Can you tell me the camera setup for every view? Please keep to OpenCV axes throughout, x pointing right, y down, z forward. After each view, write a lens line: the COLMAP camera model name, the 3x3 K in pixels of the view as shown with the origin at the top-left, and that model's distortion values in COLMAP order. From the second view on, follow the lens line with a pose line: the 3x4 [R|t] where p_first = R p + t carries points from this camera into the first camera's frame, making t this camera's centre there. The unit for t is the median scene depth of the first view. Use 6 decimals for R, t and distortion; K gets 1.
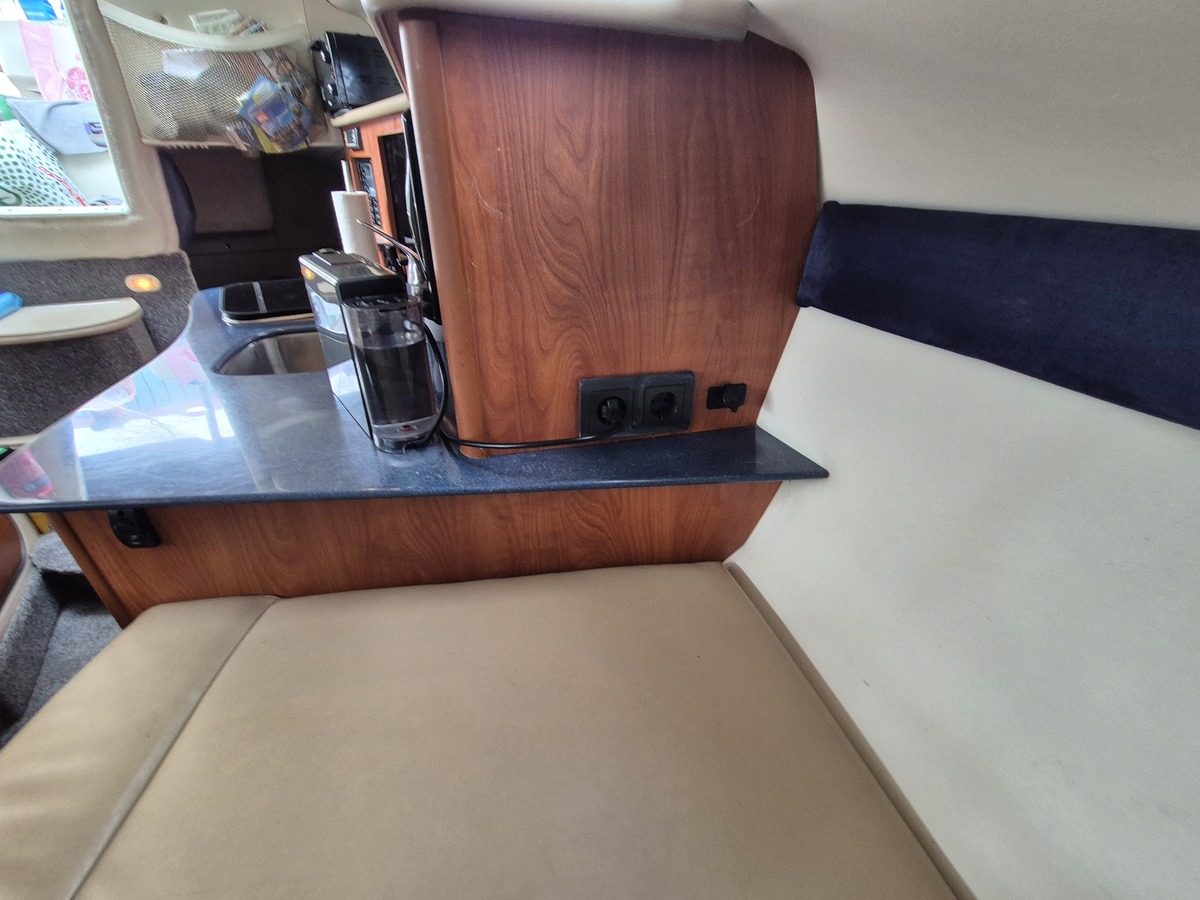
lens RADIAL K [[491.8, 0, 601.0], [0, 491.8, 451.7], [0, 0, 1]] dist [-0.001270, 0.002431]
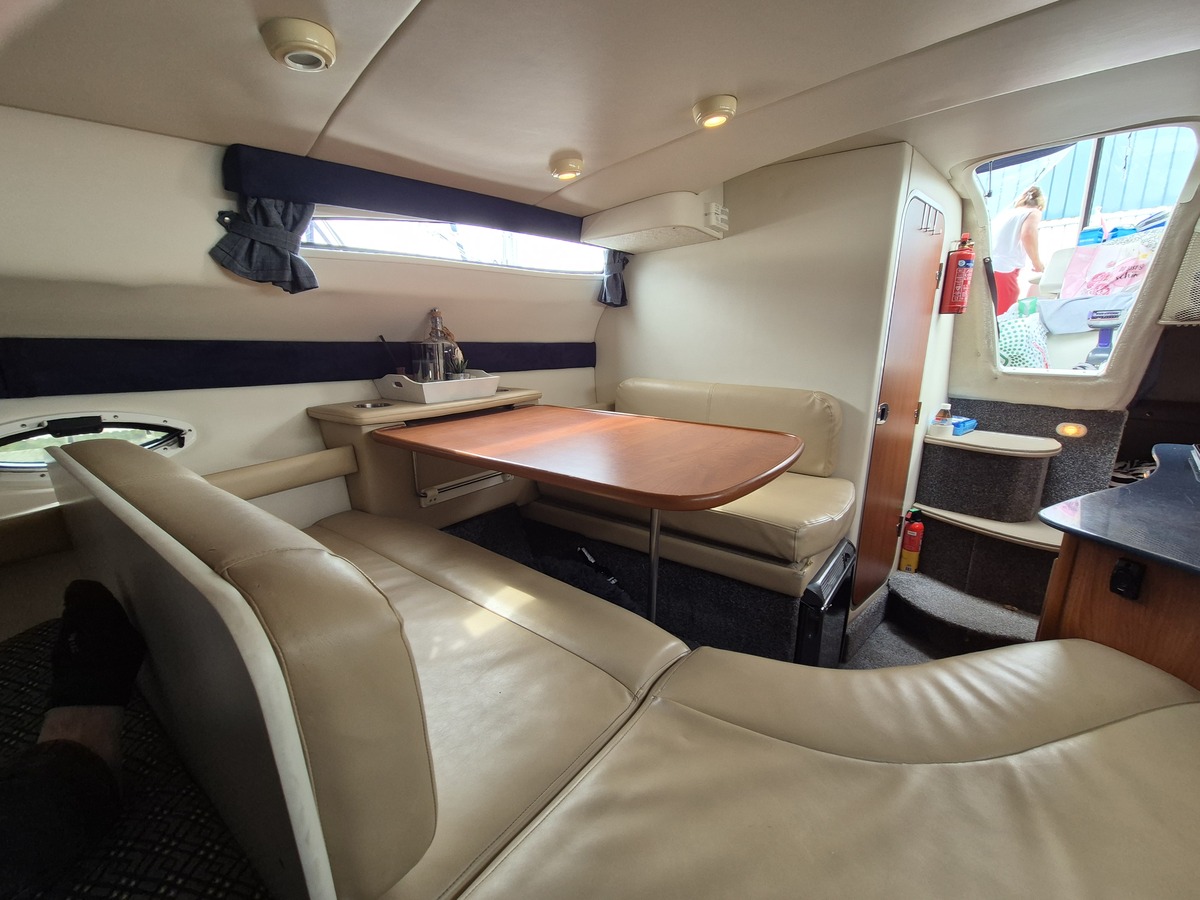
lens RADIAL K [[491.8, 0, 601.0], [0, 491.8, 451.7], [0, 0, 1]] dist [-0.001270, 0.002431]
pose [[0.182383, 0.214909, -0.959453, 0.003407], [-0.493590, 0.863962, 0.099693, 0.147275], [0.850356, 0.455394, 0.263649, -0.253210]]
